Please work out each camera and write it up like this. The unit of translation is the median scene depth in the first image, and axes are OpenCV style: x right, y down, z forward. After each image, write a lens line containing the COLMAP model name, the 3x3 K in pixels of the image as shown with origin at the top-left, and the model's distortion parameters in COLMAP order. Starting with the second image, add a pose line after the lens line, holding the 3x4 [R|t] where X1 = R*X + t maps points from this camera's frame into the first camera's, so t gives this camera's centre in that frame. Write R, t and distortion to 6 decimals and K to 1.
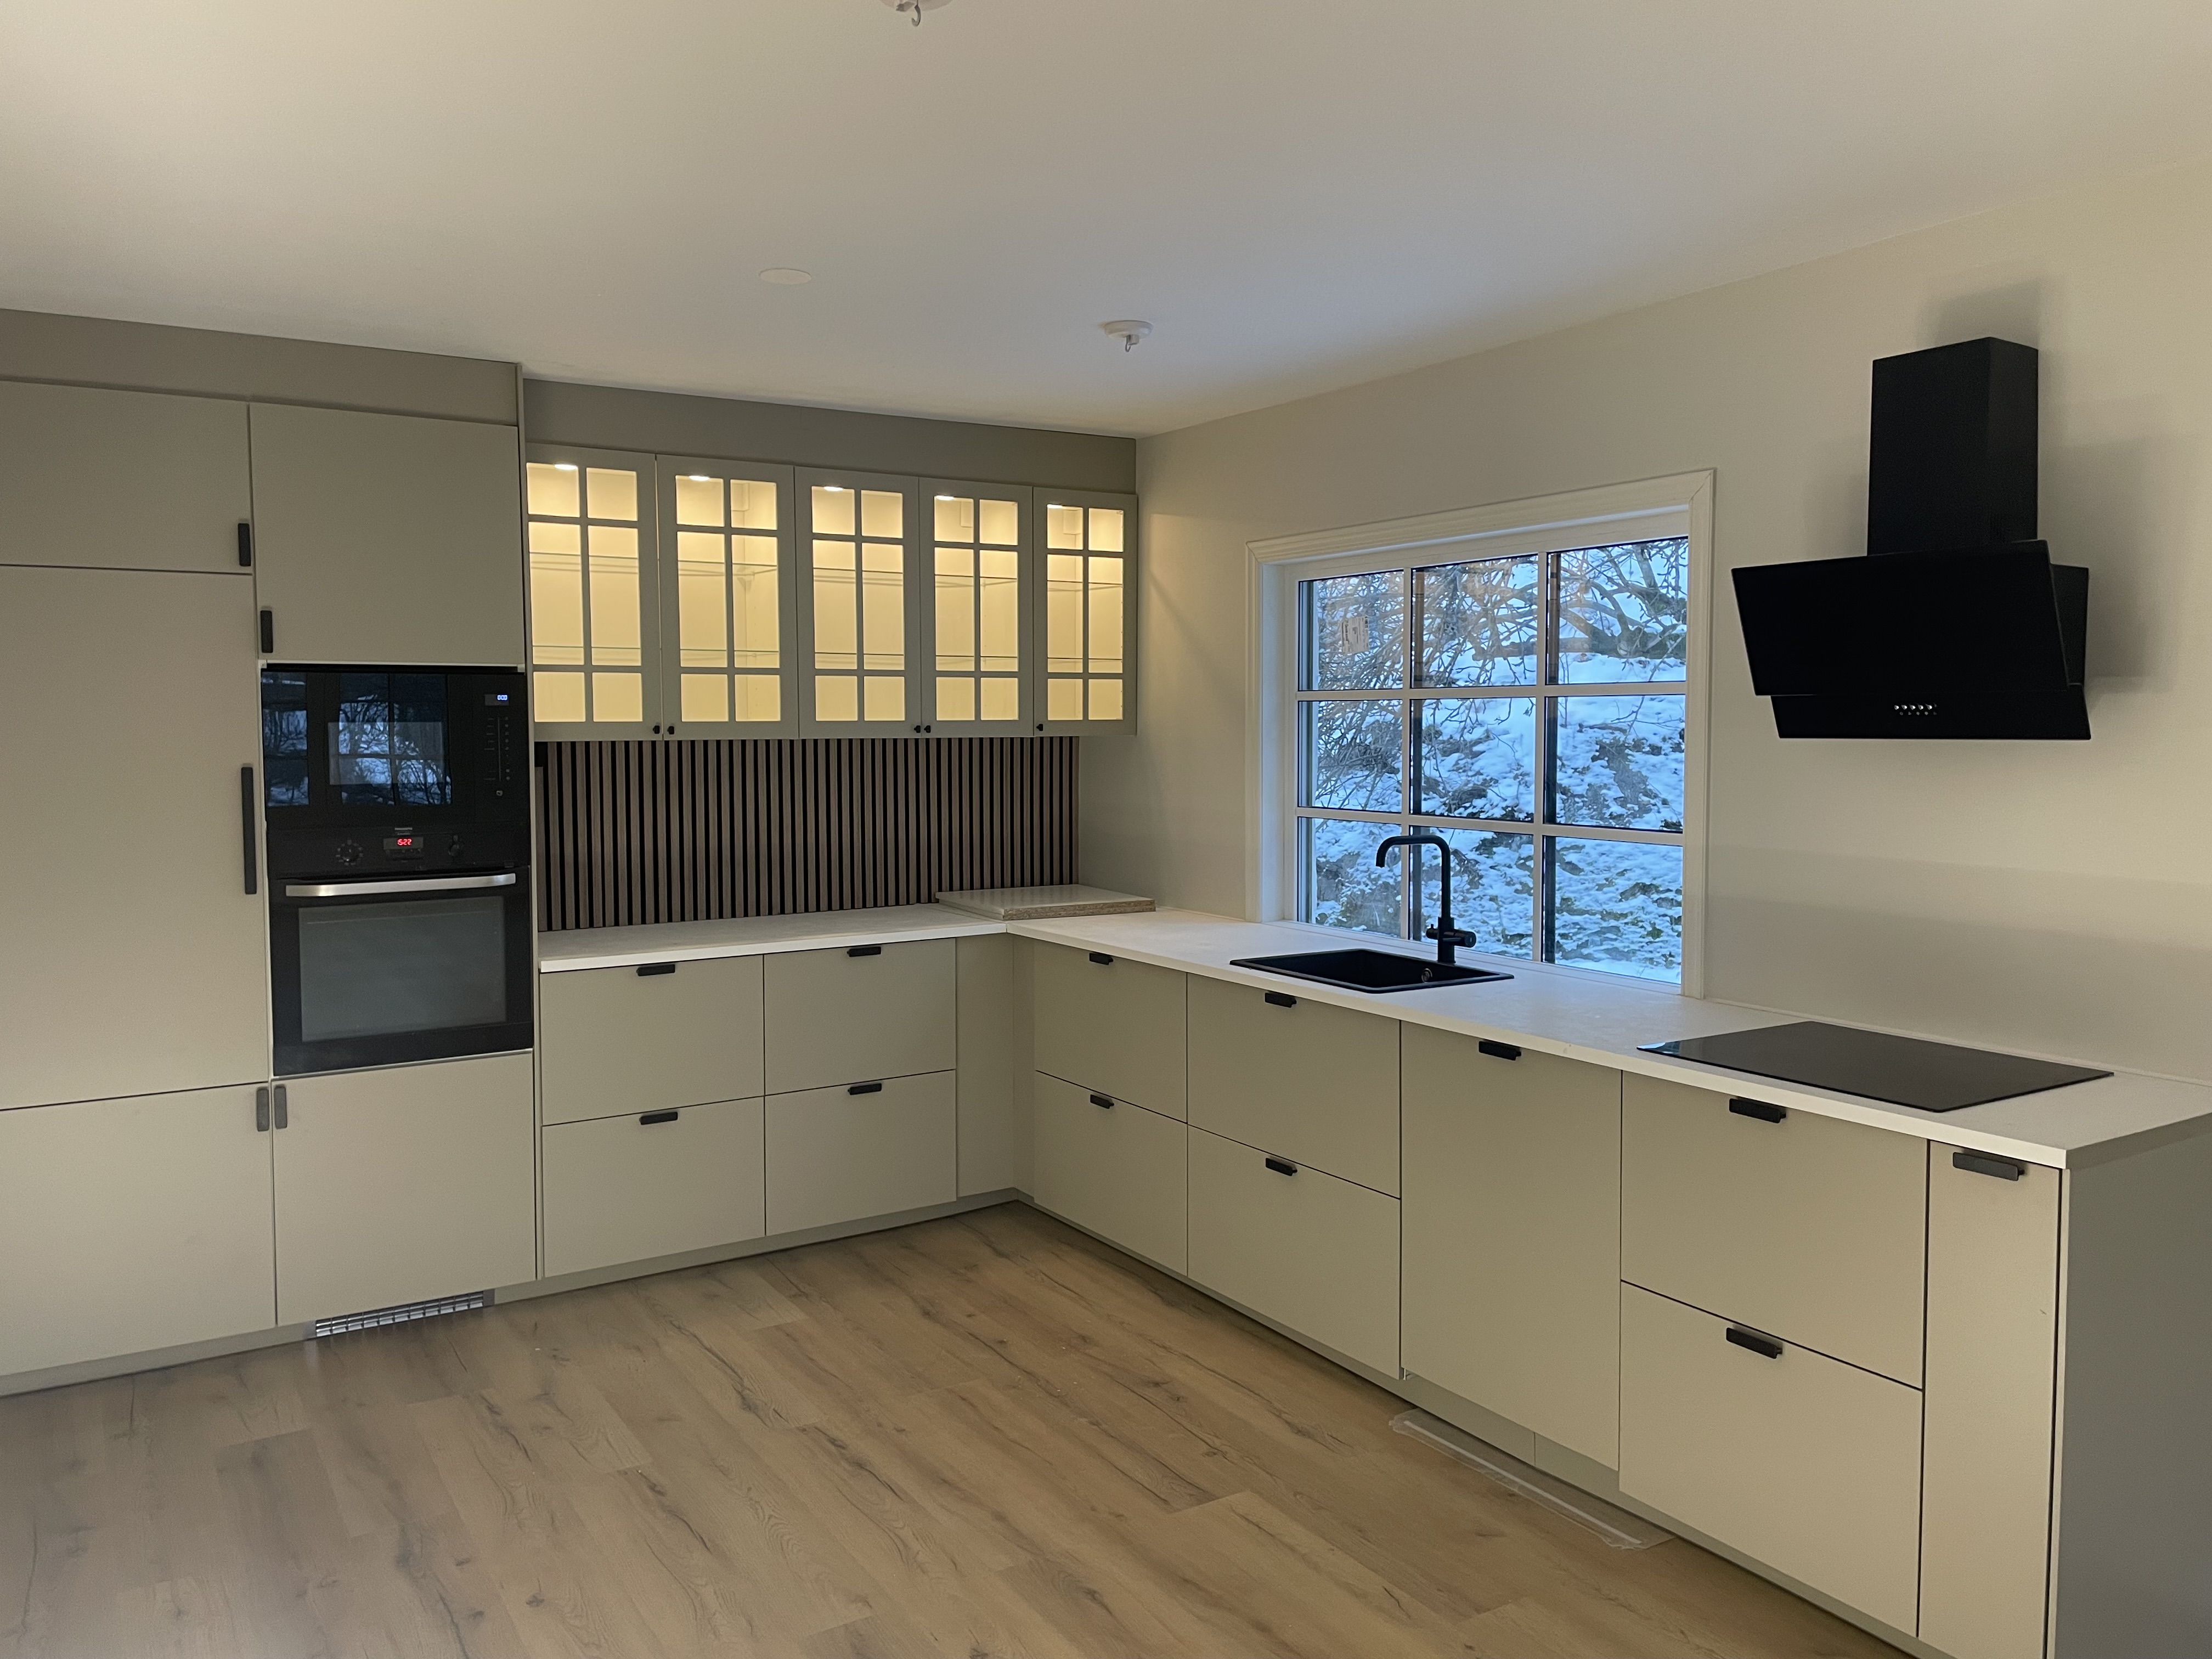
lens RADIAL K [[1661.5, 0, 1127.6], [0, 1661.5, 815.3], [0, 0, 1]] dist [0.116696, -0.151037]
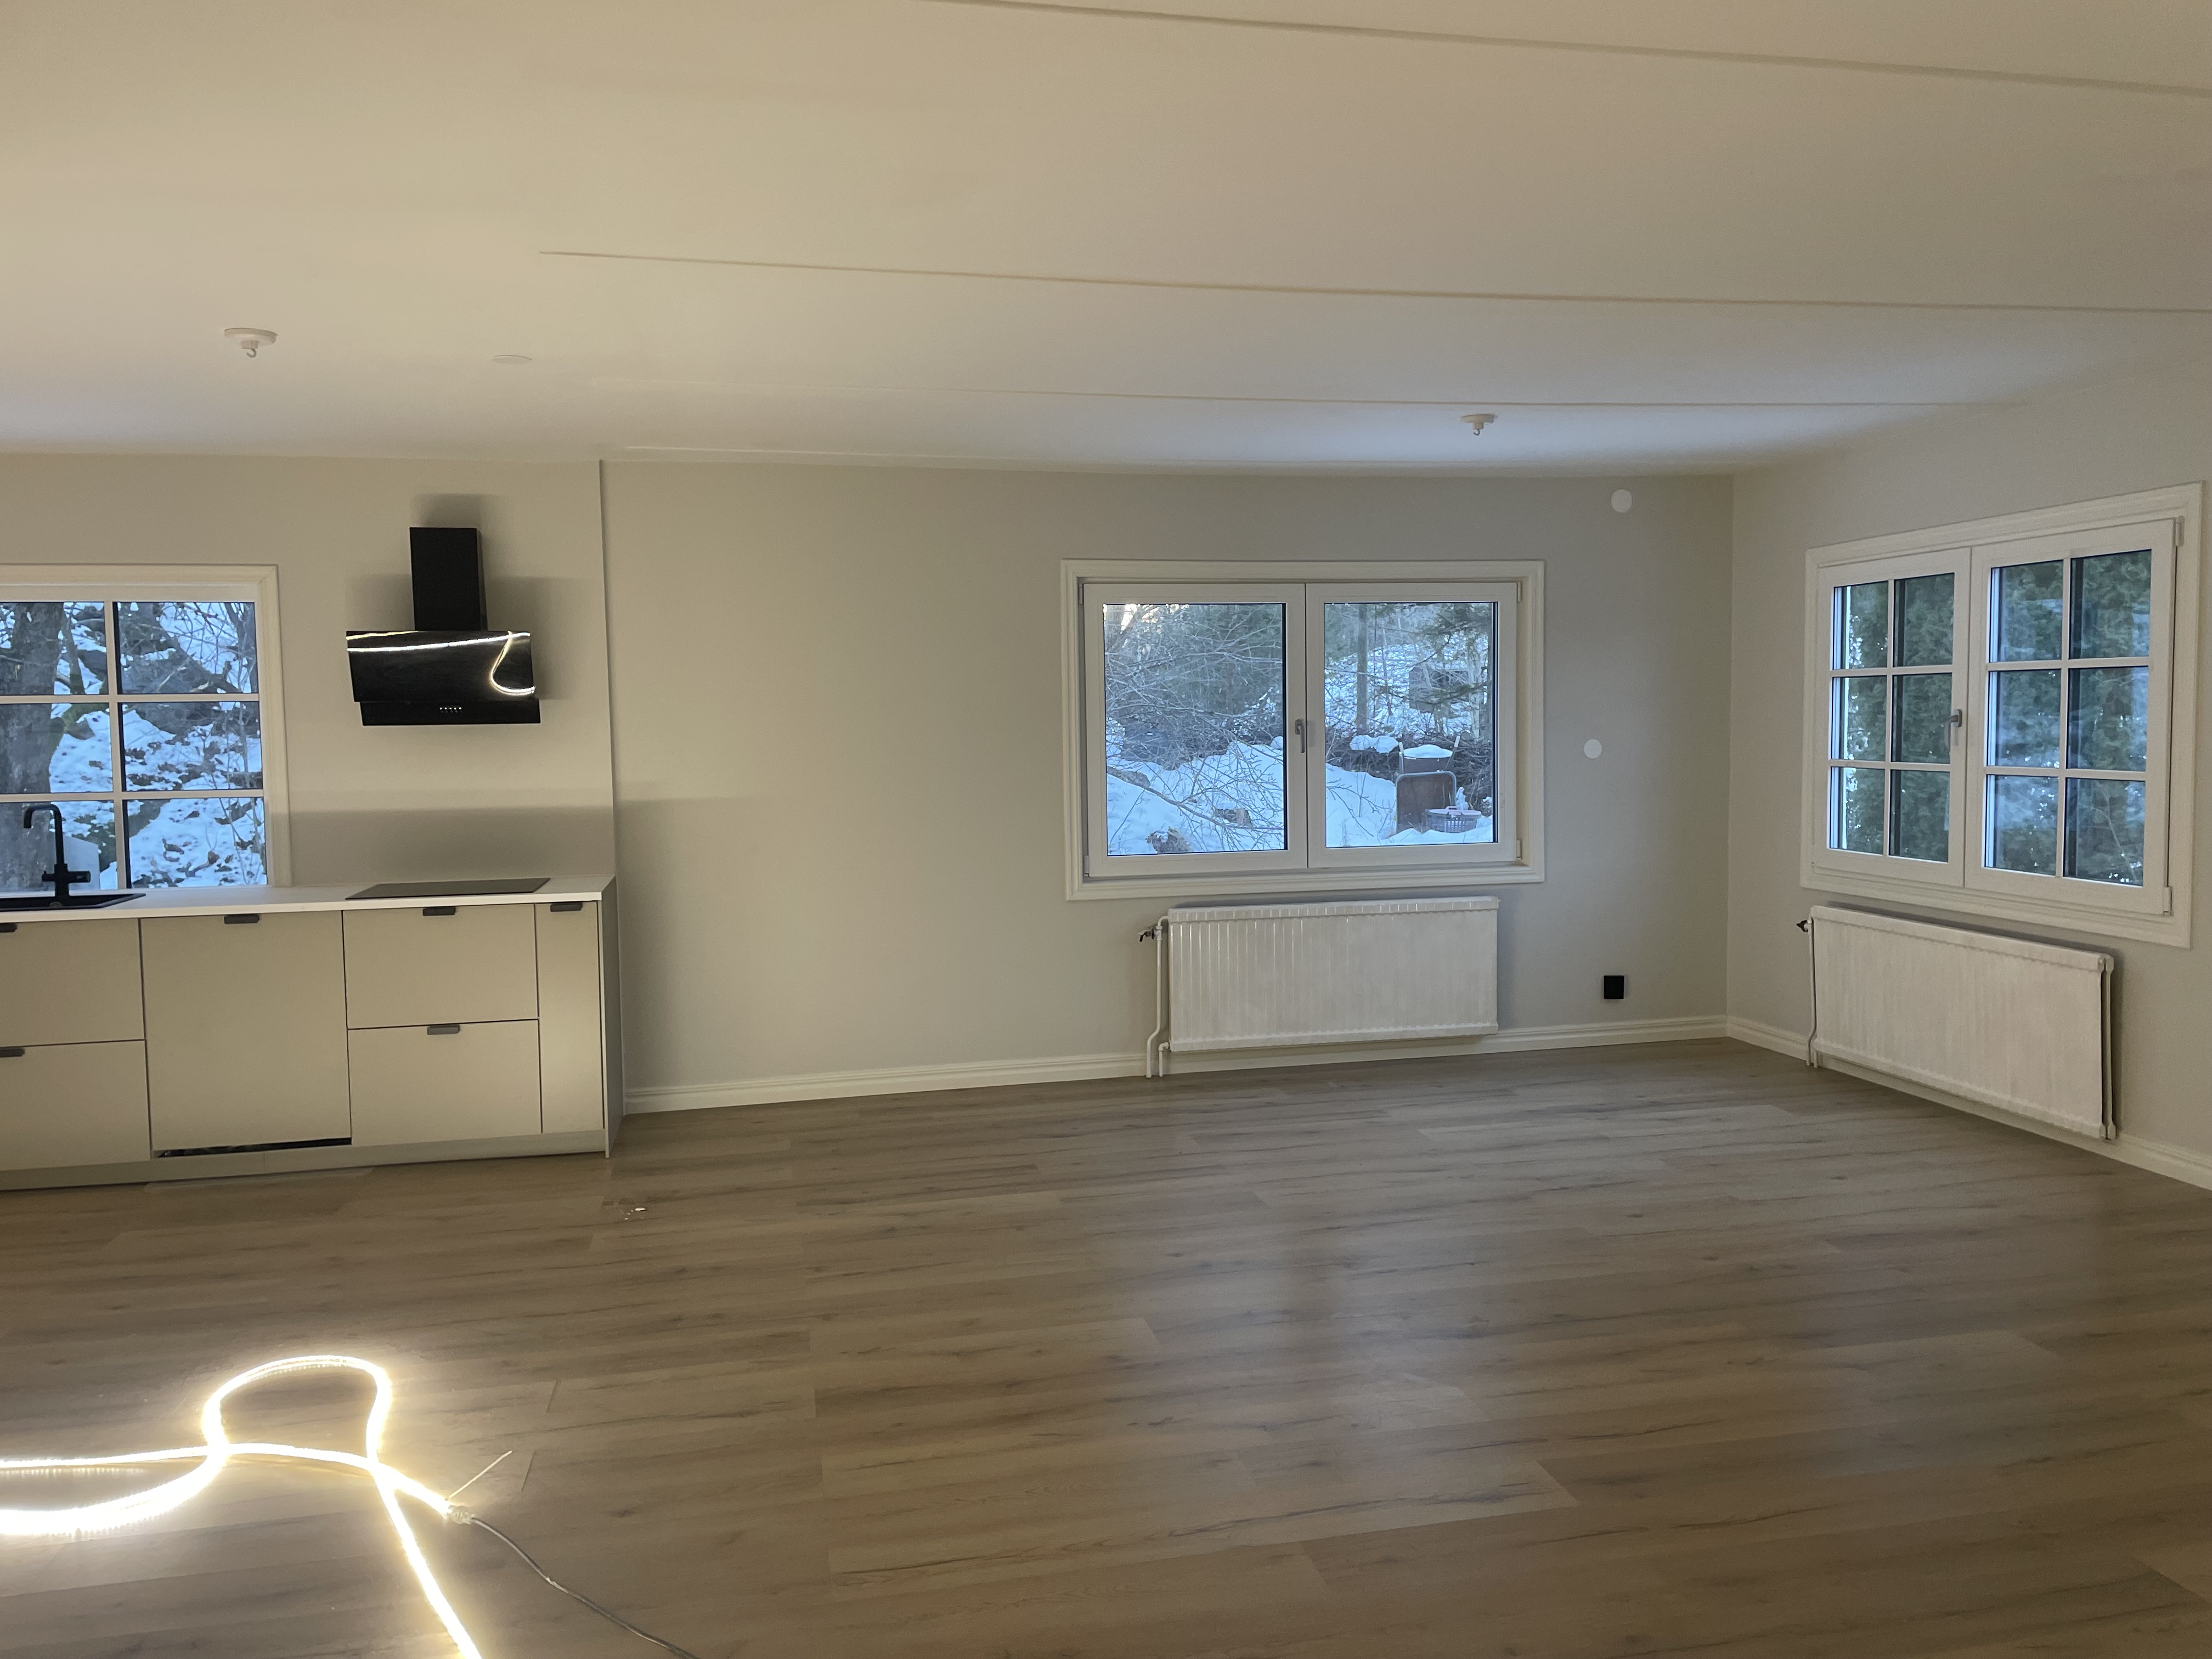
lens RADIAL K [[1661.5, 0, 1127.6], [0, 1661.5, 815.3], [0, 0, 1]] dist [0.116696, -0.151037]
pose [[0.342582, -0.059813, 0.937582, -0.687376], [0.068634, 0.996898, 0.038519, 0.023890], [-0.936977, 0.051154, 0.345625, -0.254800]]
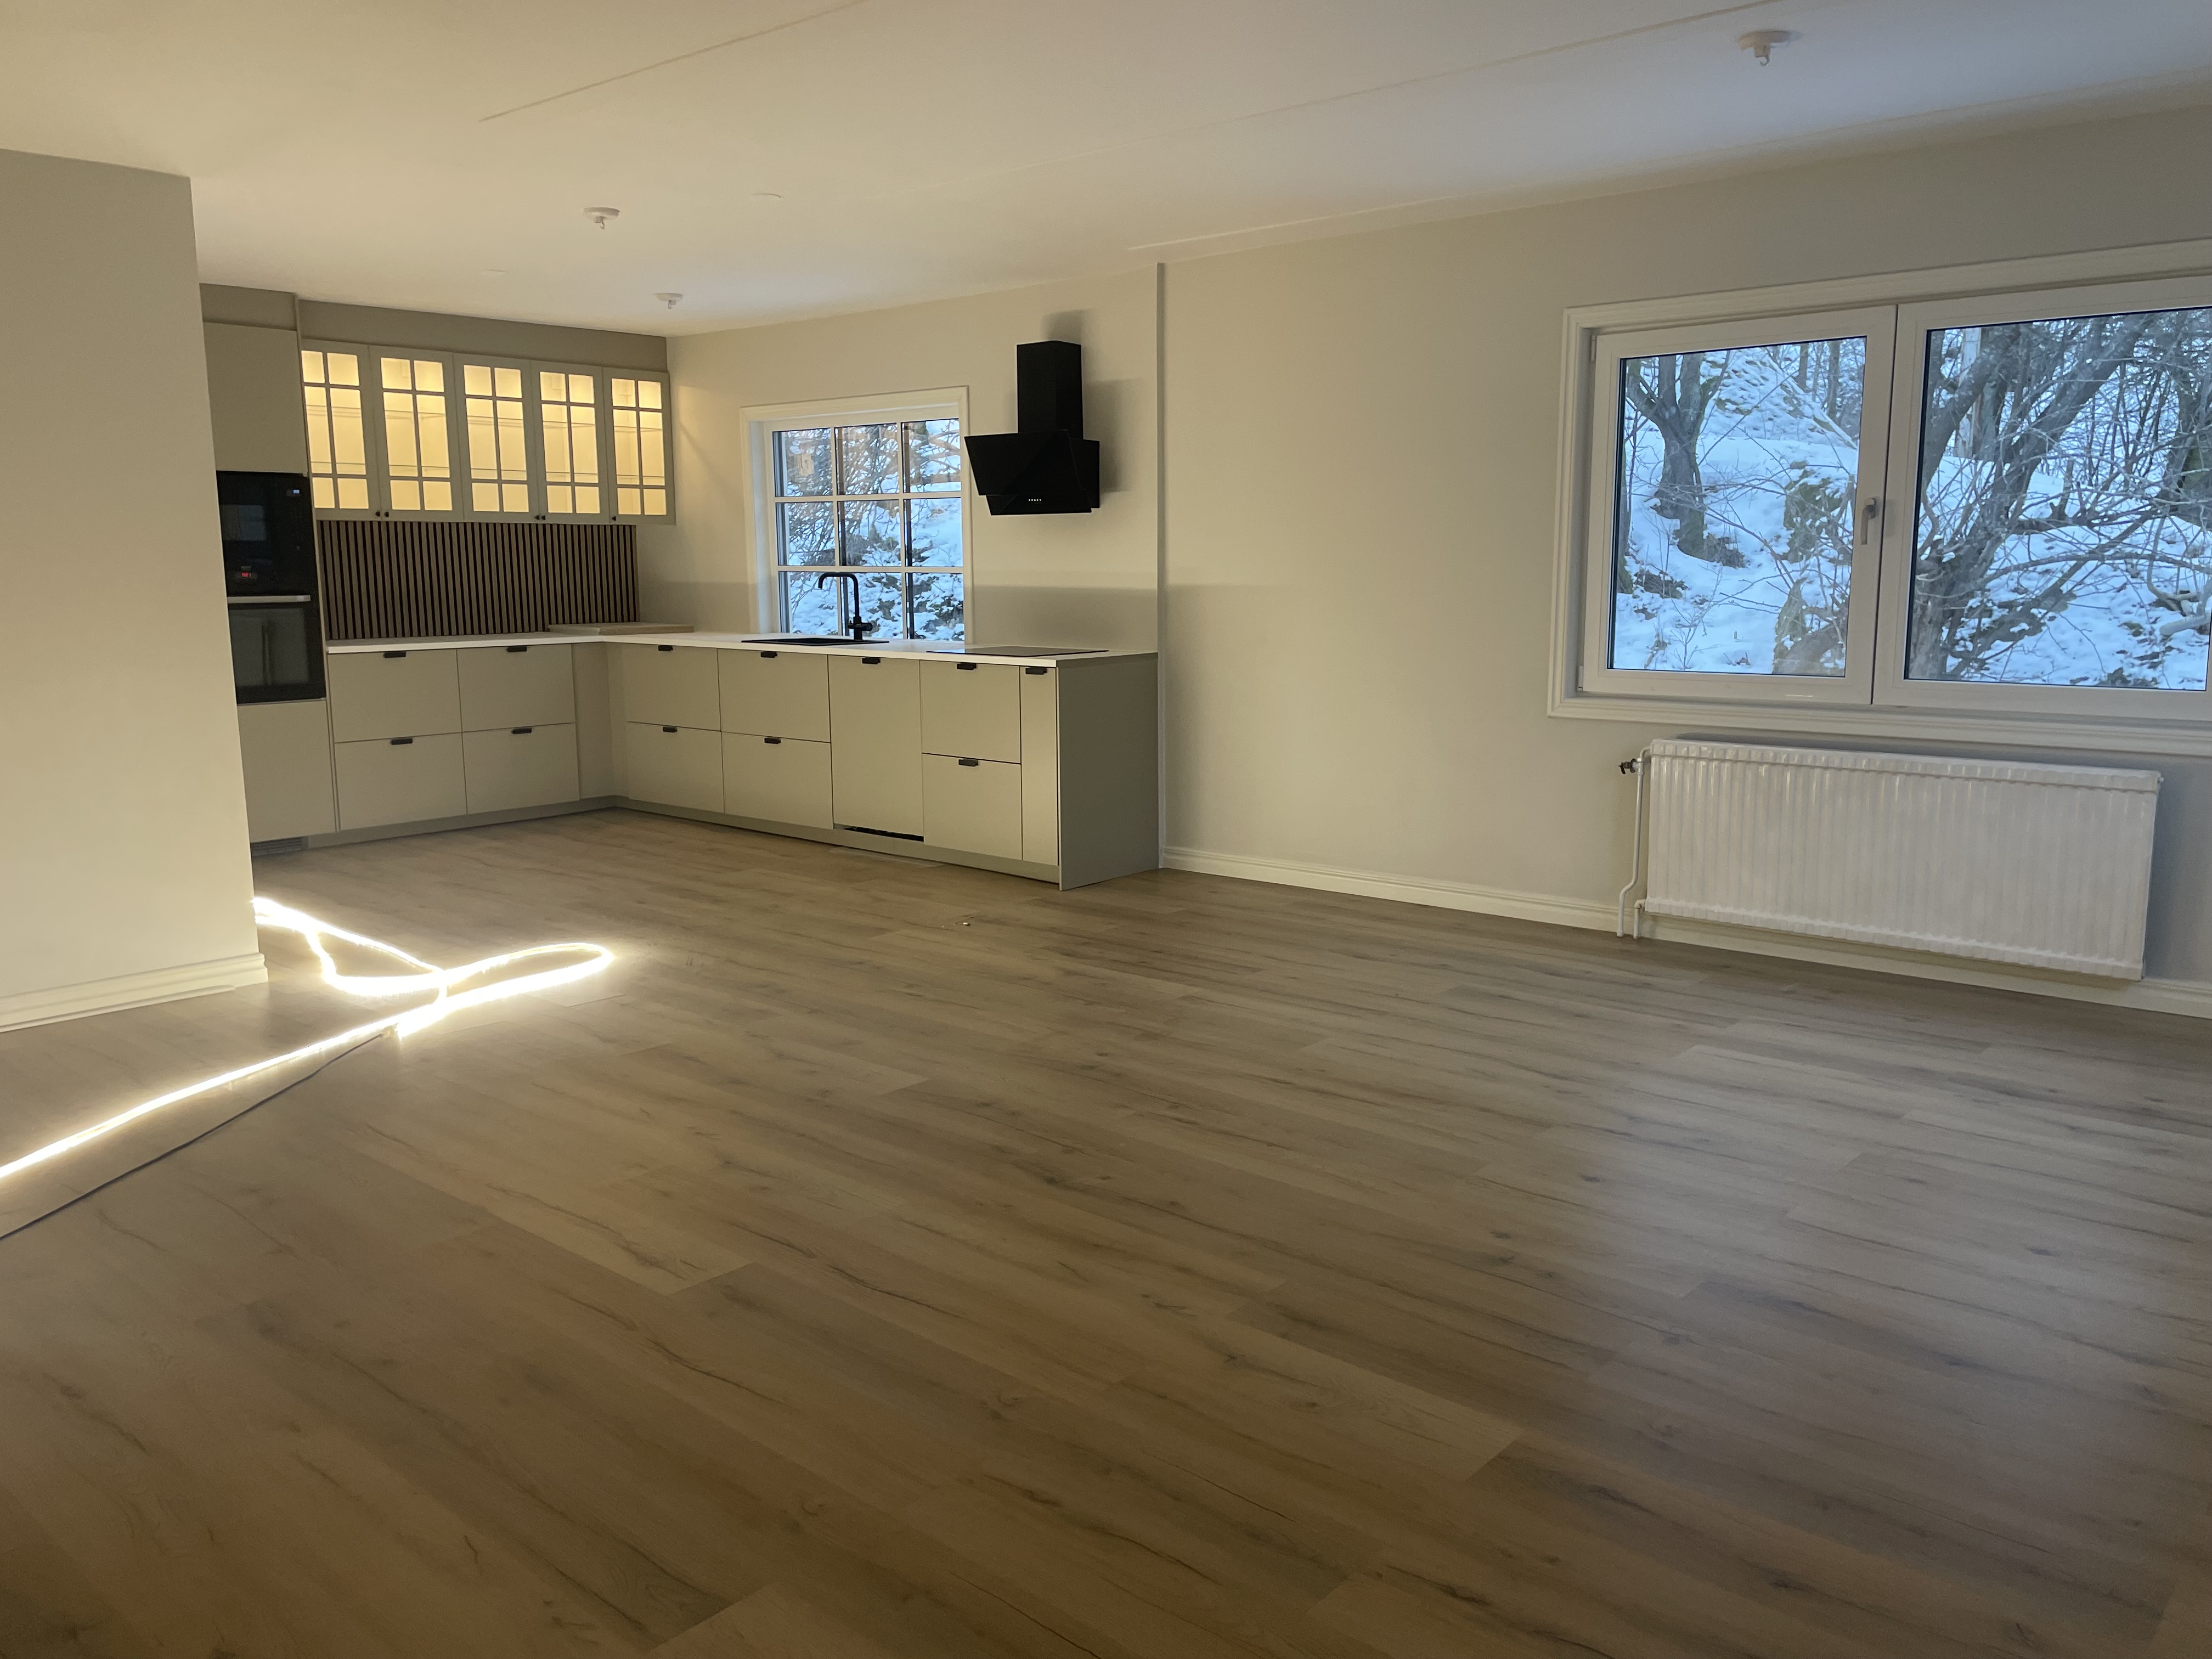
lens RADIAL K [[1661.5, 0, 1127.6], [0, 1661.5, 815.3], [0, 0, 1]] dist [0.116696, -0.151037]
pose [[0.958249, -0.046334, 0.282155, -0.053002], [0.019168, 0.994973, 0.098292, 0.090128], [-0.285291, -0.088780, 0.954320, -0.790840]]
